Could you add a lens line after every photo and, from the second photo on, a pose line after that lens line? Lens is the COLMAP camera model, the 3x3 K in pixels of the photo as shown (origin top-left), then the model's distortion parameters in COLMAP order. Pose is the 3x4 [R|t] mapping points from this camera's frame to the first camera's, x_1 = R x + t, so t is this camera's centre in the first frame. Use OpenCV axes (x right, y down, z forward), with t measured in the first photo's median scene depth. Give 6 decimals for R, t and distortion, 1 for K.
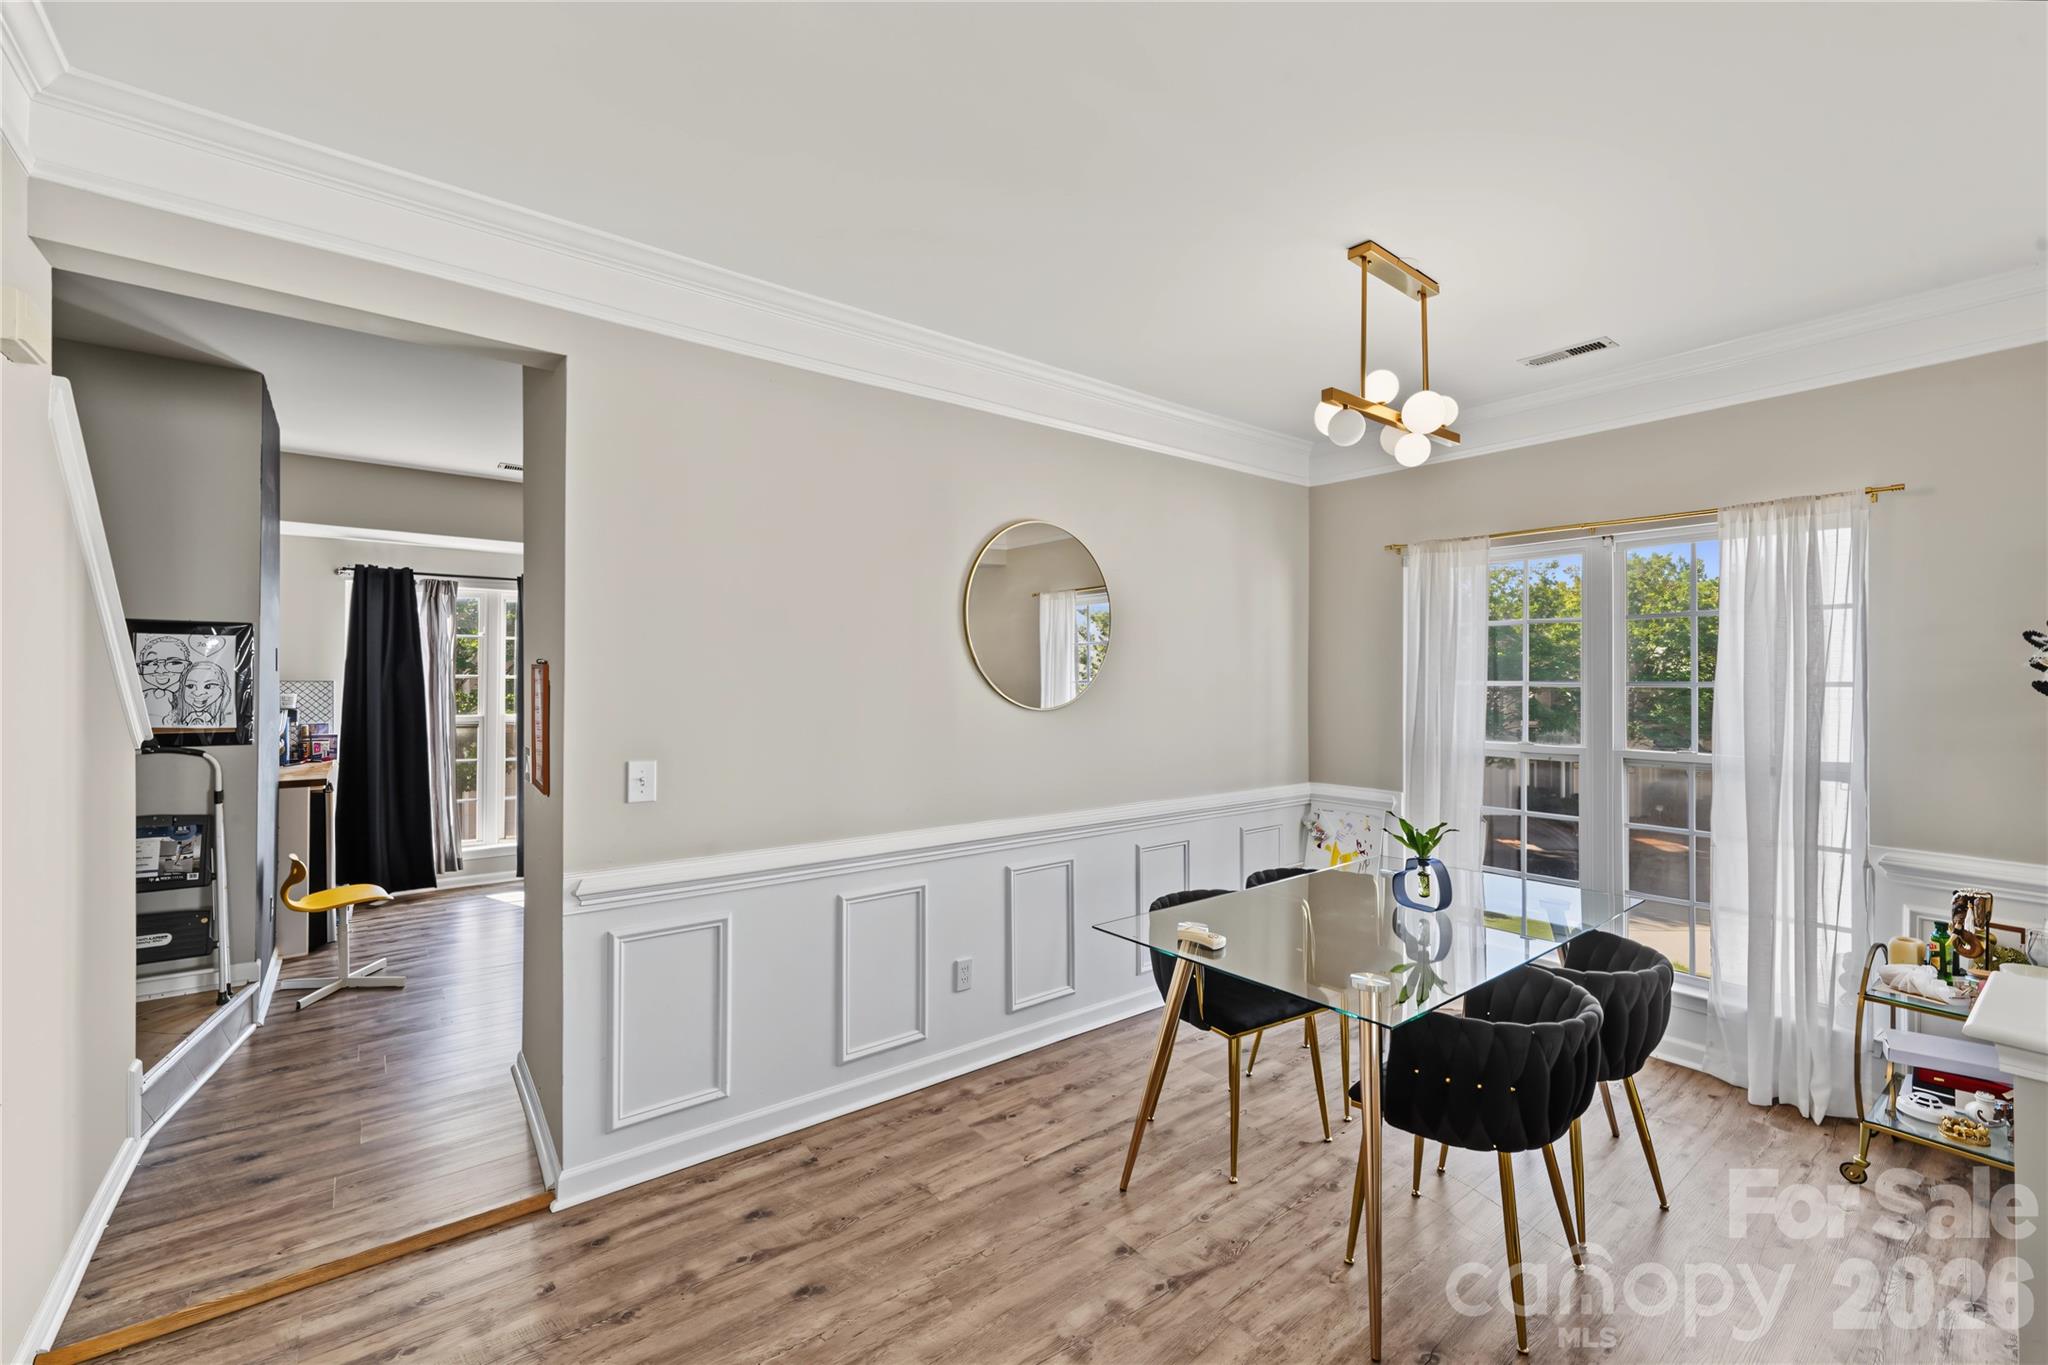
lens RADIAL K [[834.6, 0, 1021.5], [0, 834.6, 677.6], [0, 0, 1]] dist [0.001548, 0.000077]
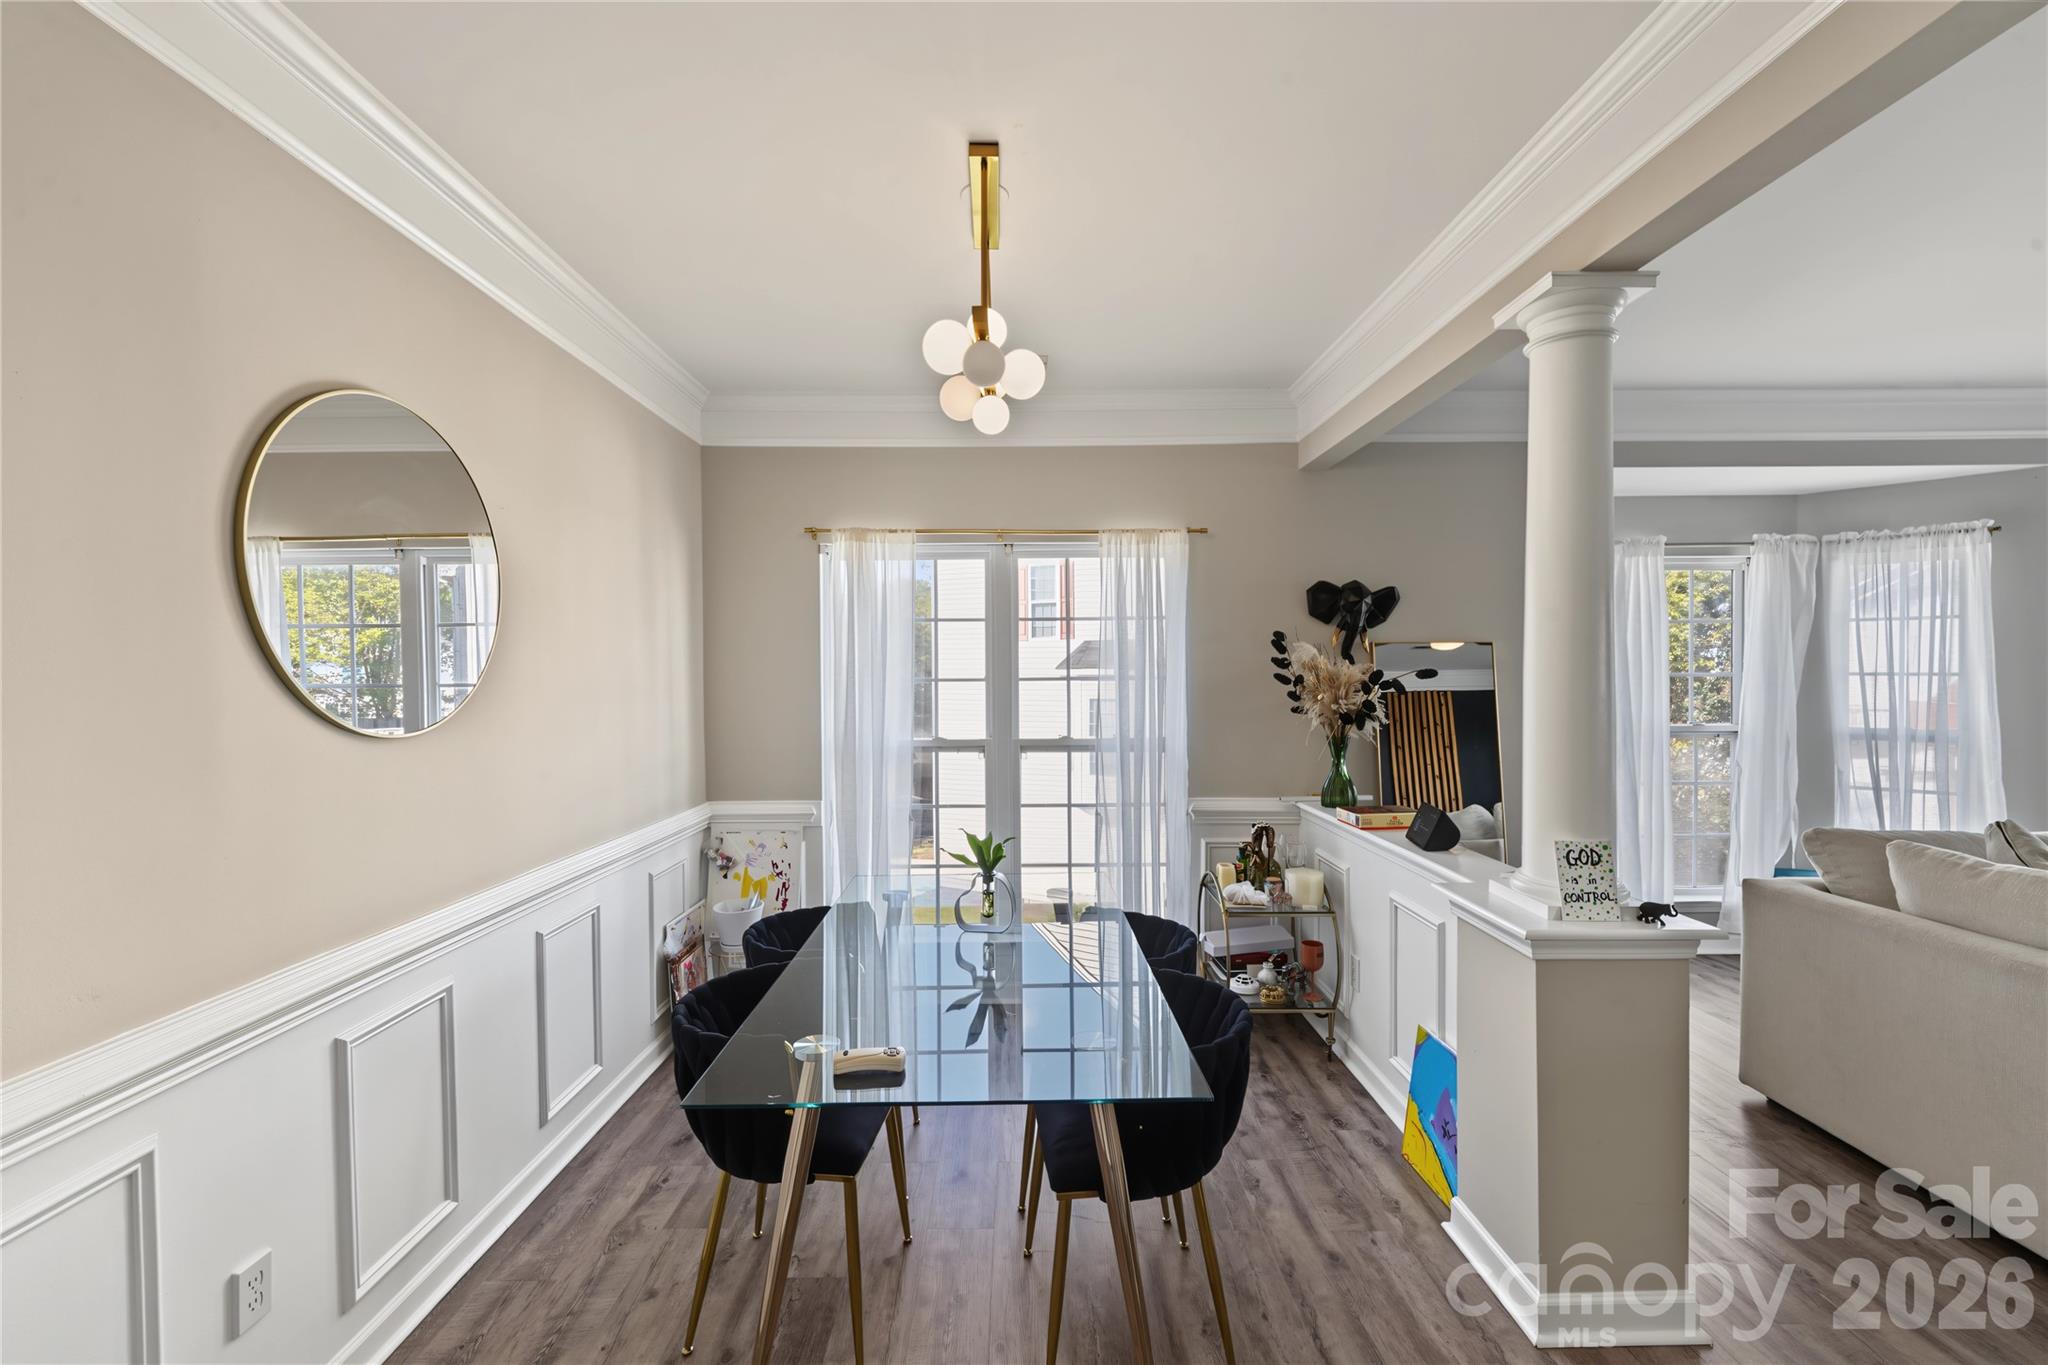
lens RADIAL K [[834.6, 0, 1019.5], [0, 834.6, 687.6], [0, 0, 1]] dist [0.001548, 0.000077]
pose [[0.617563, -0.019566, 0.786278, -0.165152], [0.009756, 0.999804, 0.017217, -0.000419], [-0.786461, -0.002961, 0.617633, 0.340833]]
